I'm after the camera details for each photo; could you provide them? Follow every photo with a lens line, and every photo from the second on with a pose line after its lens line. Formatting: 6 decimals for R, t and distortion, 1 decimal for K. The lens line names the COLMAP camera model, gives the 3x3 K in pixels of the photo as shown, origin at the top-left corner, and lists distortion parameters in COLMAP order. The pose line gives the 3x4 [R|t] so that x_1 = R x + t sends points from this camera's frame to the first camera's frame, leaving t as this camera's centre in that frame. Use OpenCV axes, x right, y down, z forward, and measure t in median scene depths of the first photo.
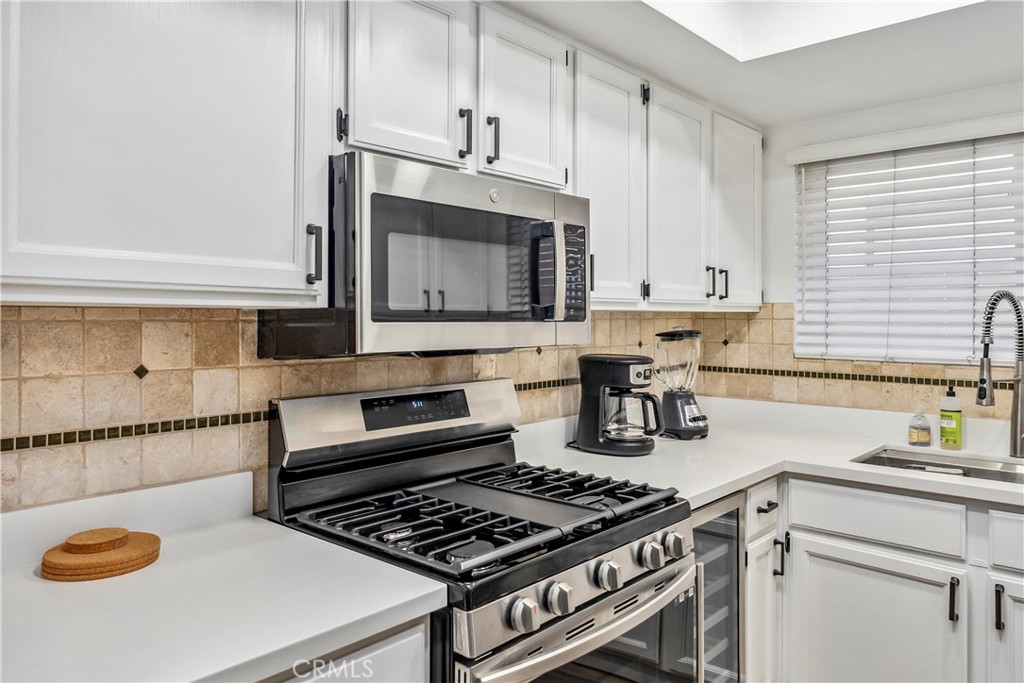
lens RADIAL K [[716.1, 0, 510.8], [0, 716.1, 315.4], [0, 0, 1]] dist [0.006501, -0.000042]
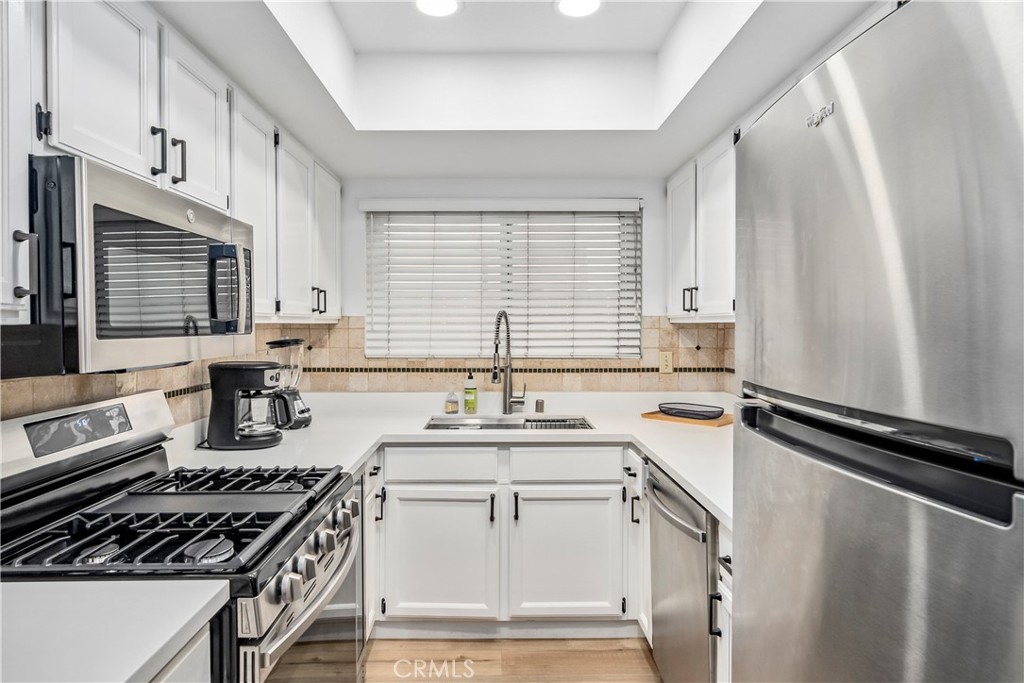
lens RADIAL K [[595.2, 0, 495.1], [0, 595.2, 336.7], [0, 0, 1]] dist [-0.000131, -0.001230]
pose [[0.738829, -0.016868, 0.673681, -0.203824], [0.000767, 0.999707, 0.024190, -0.008088], [-0.673892, -0.017356, 0.738626, 0.034499]]
